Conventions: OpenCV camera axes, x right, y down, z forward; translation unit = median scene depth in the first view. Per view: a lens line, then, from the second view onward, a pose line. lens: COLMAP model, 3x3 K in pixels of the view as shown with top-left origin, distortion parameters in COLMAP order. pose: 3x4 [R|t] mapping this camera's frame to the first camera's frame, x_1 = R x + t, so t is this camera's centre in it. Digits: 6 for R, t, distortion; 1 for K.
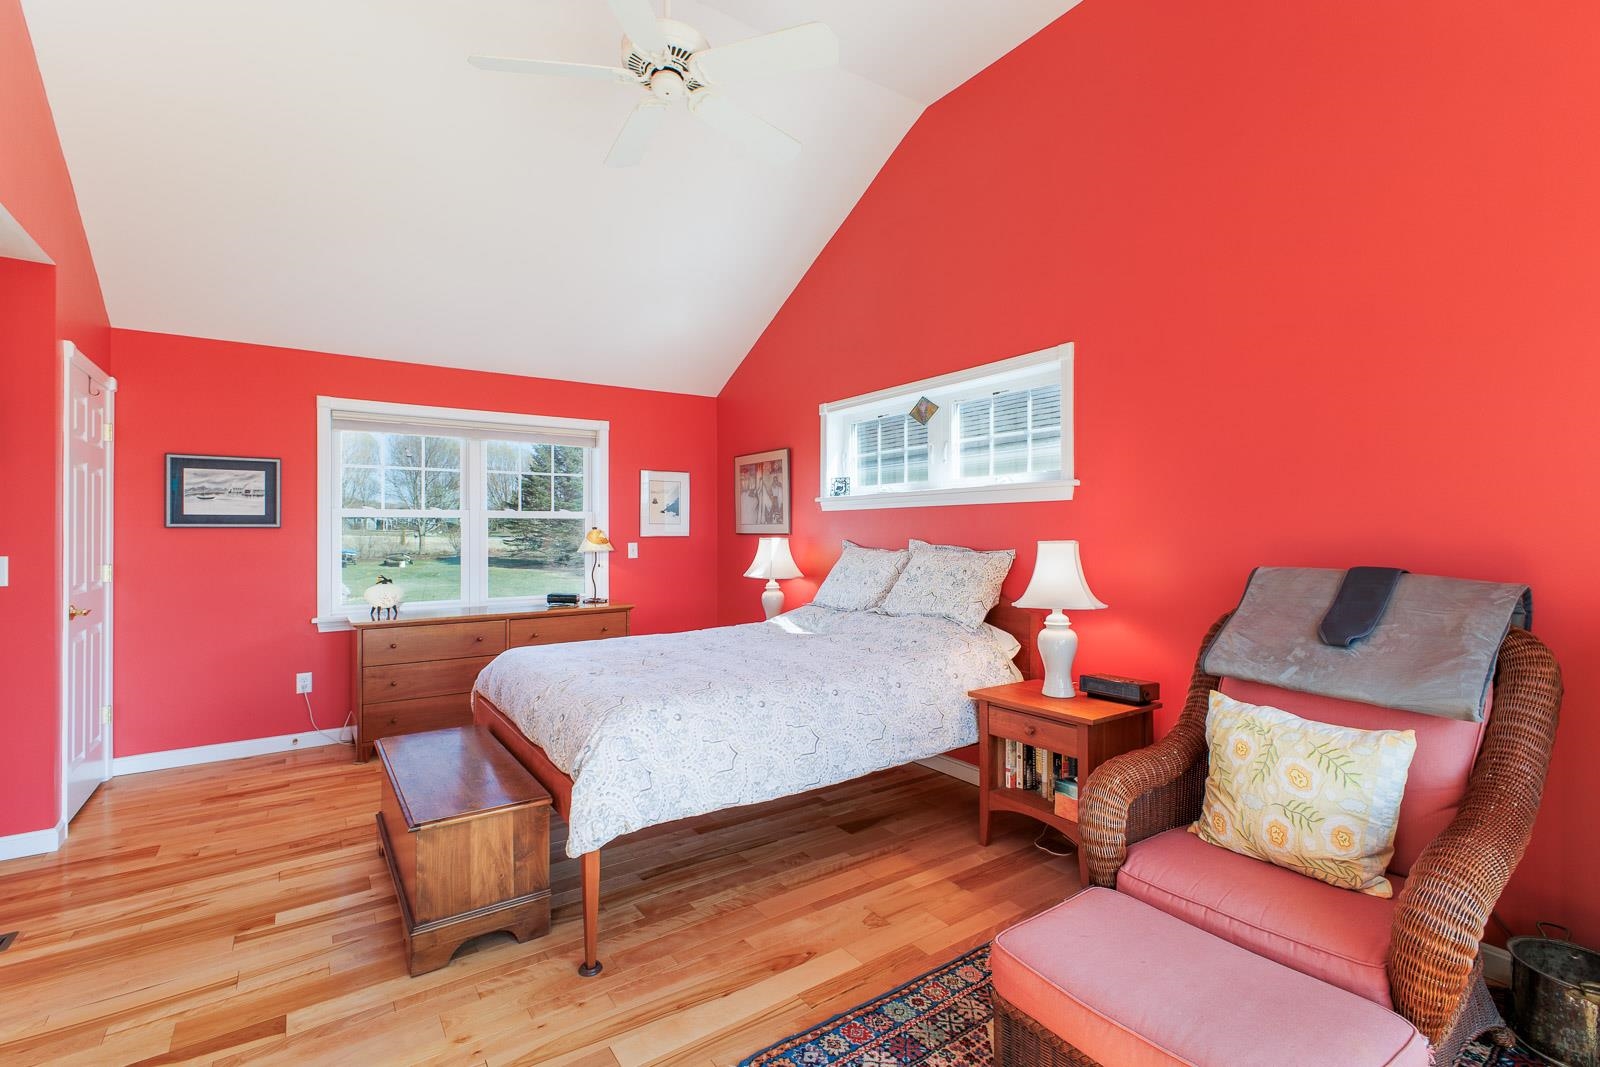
lens RADIAL K [[726.7, 0, 831.5], [0, 726.7, 529.3], [0, 0, 1]] dist [0.000901, -0.000122]
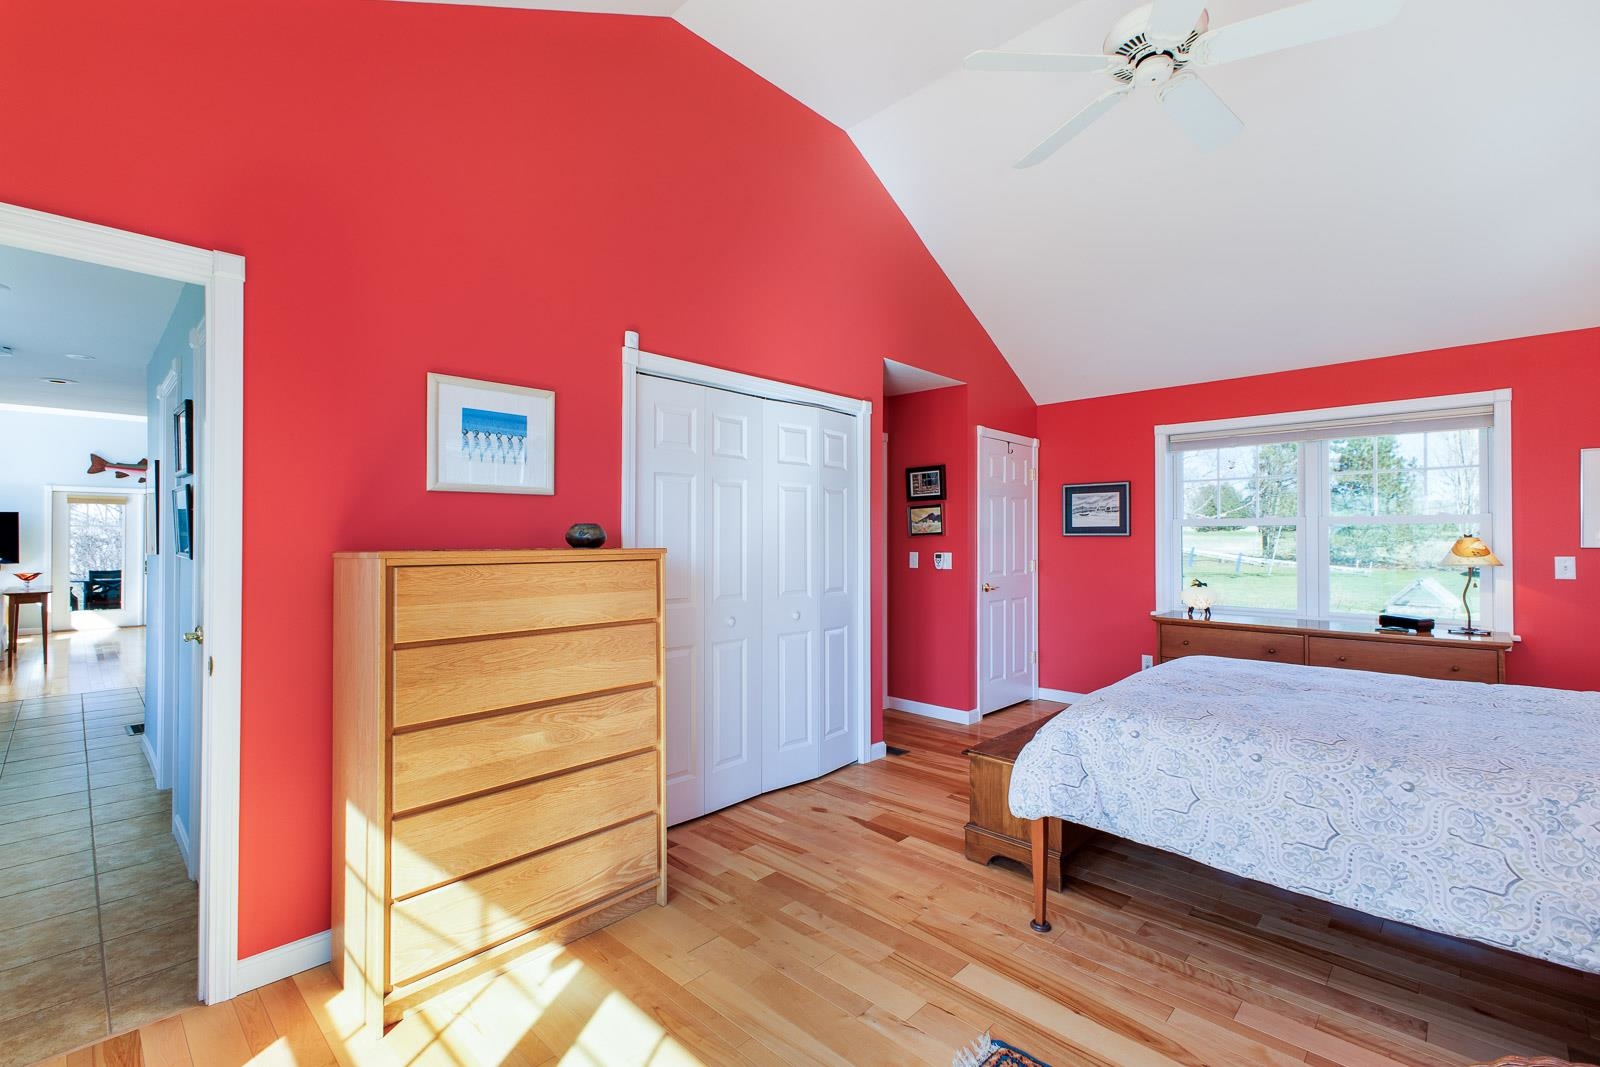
lens RADIAL K [[690.3, 0, 773.9], [0, 690.3, 537.2], [0, 0, 1]] dist [0.001846, 0.000092]
pose [[0.155042, -0.000172, -0.987908, 0.345581], [0.001946, 0.999998, 0.000131, -0.001668], [0.987906, -0.001943, 0.155042, 0.217397]]
